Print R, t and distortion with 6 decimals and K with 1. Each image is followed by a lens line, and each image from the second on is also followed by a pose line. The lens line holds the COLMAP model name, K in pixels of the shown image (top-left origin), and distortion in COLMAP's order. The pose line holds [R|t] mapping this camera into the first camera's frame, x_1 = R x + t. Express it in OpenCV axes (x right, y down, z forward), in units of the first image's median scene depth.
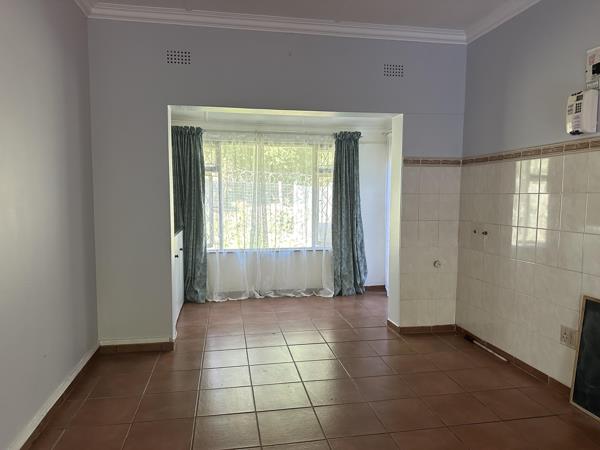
lens RADIAL K [[424.5, 0, 301.3], [0, 424.5, 228.0], [0, 0, 1]] dist [0.002496, -0.001588]
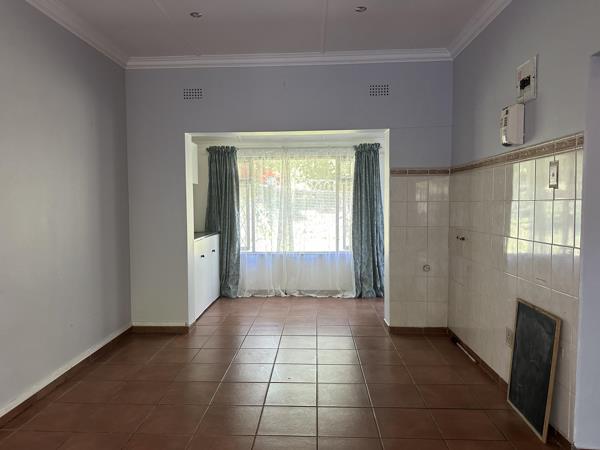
lens RADIAL K [[424.5, 0, 298.7], [0, 424.5, 223.4], [0, 0, 1]] dist [0.002496, -0.001588]
pose [[0.972895, 0.000130, -0.231249, 0.204745], [-0.006244, 0.999650, -0.025706, 0.002317], [0.231165, 0.026453, 0.972555, -0.081190]]
